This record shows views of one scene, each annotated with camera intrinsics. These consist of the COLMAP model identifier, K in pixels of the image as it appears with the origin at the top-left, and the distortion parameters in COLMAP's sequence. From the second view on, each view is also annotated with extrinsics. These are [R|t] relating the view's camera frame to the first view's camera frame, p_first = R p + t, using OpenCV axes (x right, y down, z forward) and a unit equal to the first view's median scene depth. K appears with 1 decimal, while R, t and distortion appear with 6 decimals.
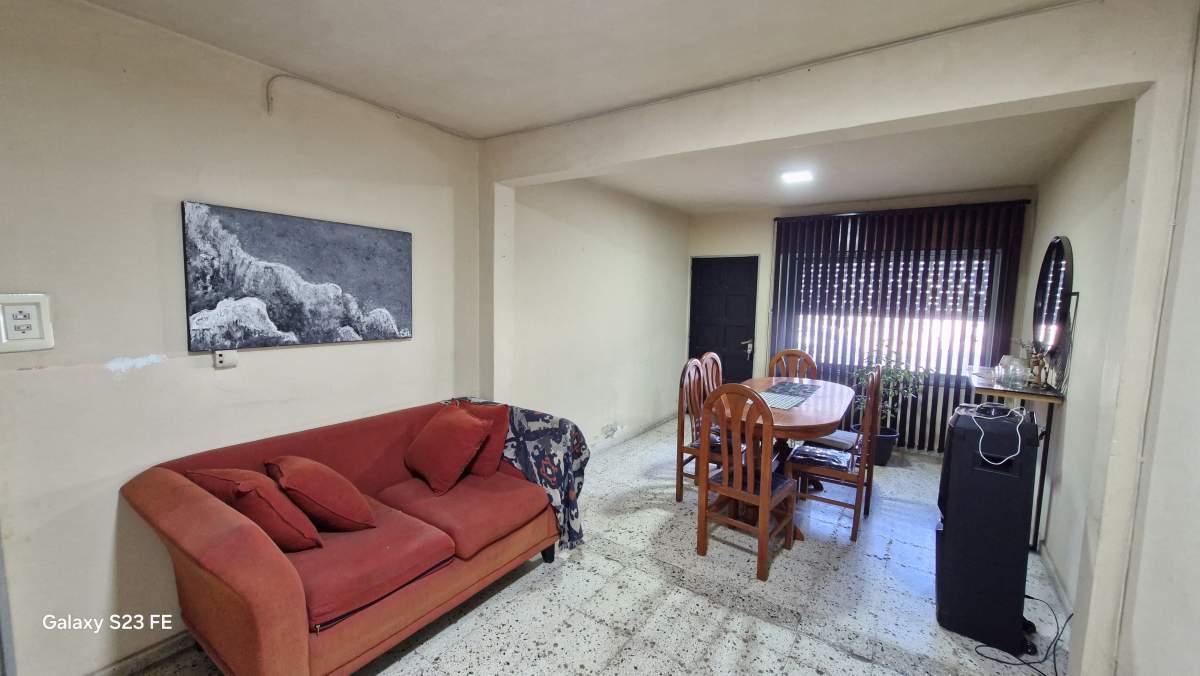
lens RADIAL K [[470.2, 0, 600.7], [0, 470.2, 335.2], [0, 0, 1]] dist [0.001668, -0.001780]
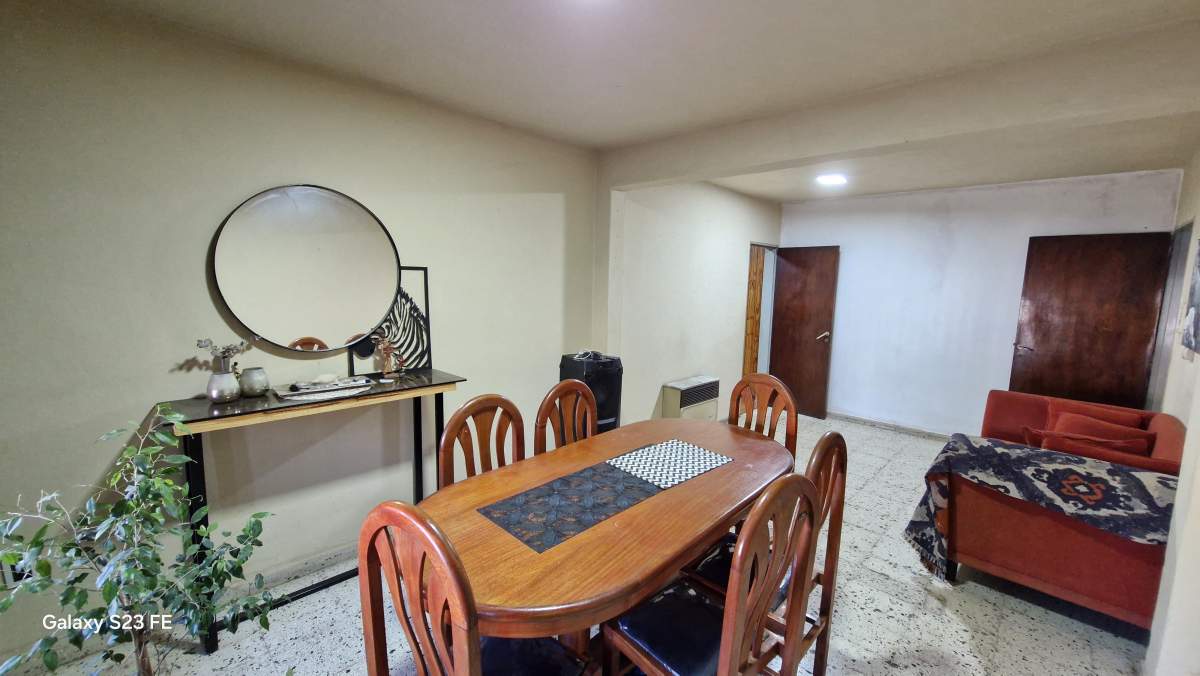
lens RADIAL K [[470.2, 0, 597.5], [0, 470.2, 337.0], [0, 0, 1]] dist [0.001668, -0.001780]
pose [[-0.982972, -0.067528, 0.170900, 0.466590], [-0.029415, 0.975860, 0.216406, -0.179370], [-0.181388, 0.207694, -0.961229, 1.973489]]
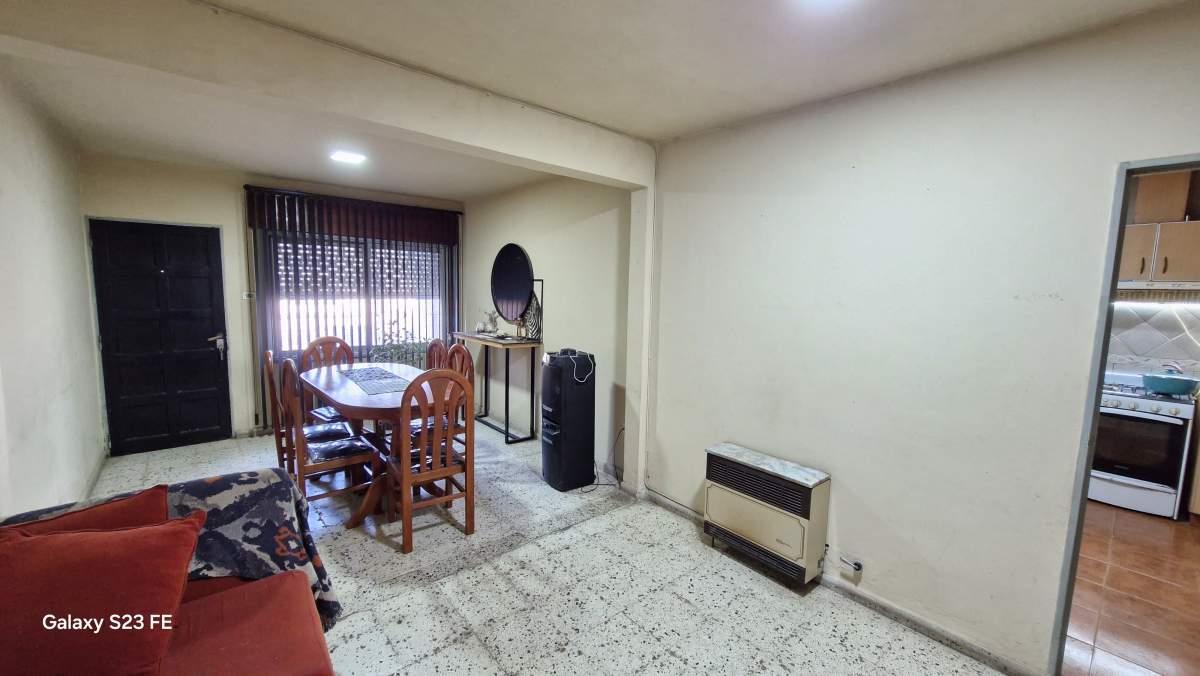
lens RADIAL K [[470.2, 0, 600.9], [0, 470.2, 335.2], [0, 0, 1]] dist [0.001668, -0.001780]
pose [[0.252898, -0.113469, 0.960816, -0.598020], [0.069319, 0.992671, 0.098986, -0.046640], [-0.965006, 0.041570, 0.258911, 0.369312]]
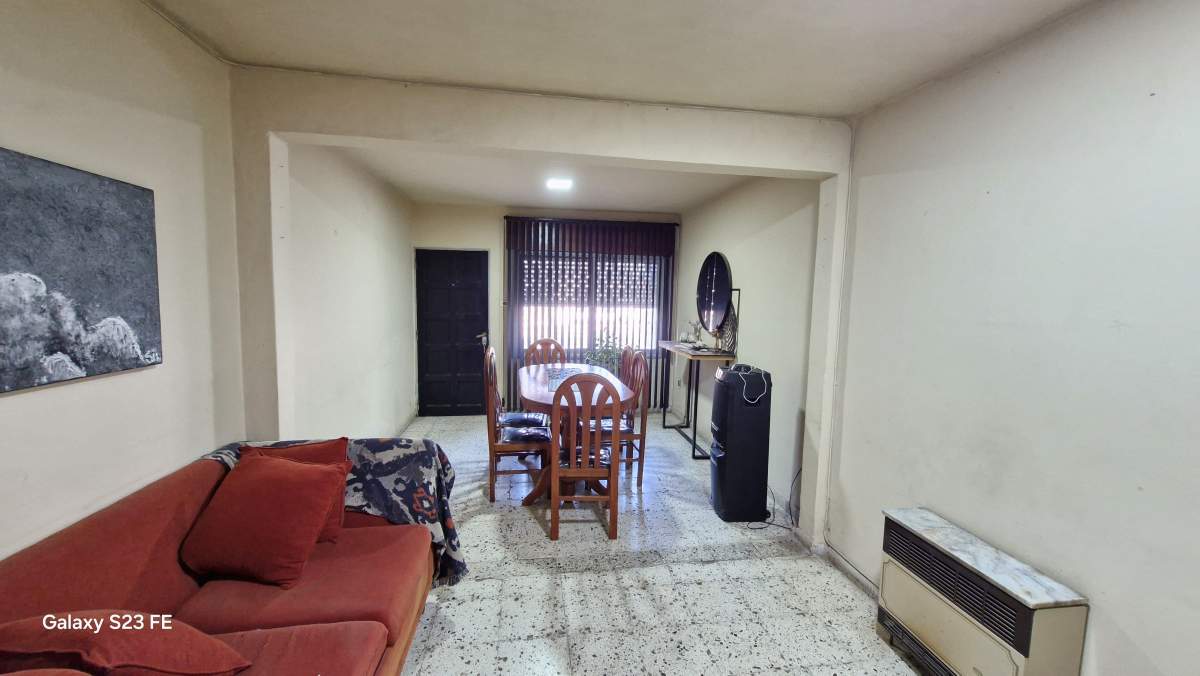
lens RADIAL K [[470.2, 0, 600.9], [0, 470.2, 335.3], [0, 0, 1]] dist [0.001668, -0.001780]
pose [[0.725965, -0.067437, 0.684417, -0.421834], [0.054970, 0.997687, 0.039997, -0.024788], [-0.685531, 0.008585, 0.727992, 0.172565]]
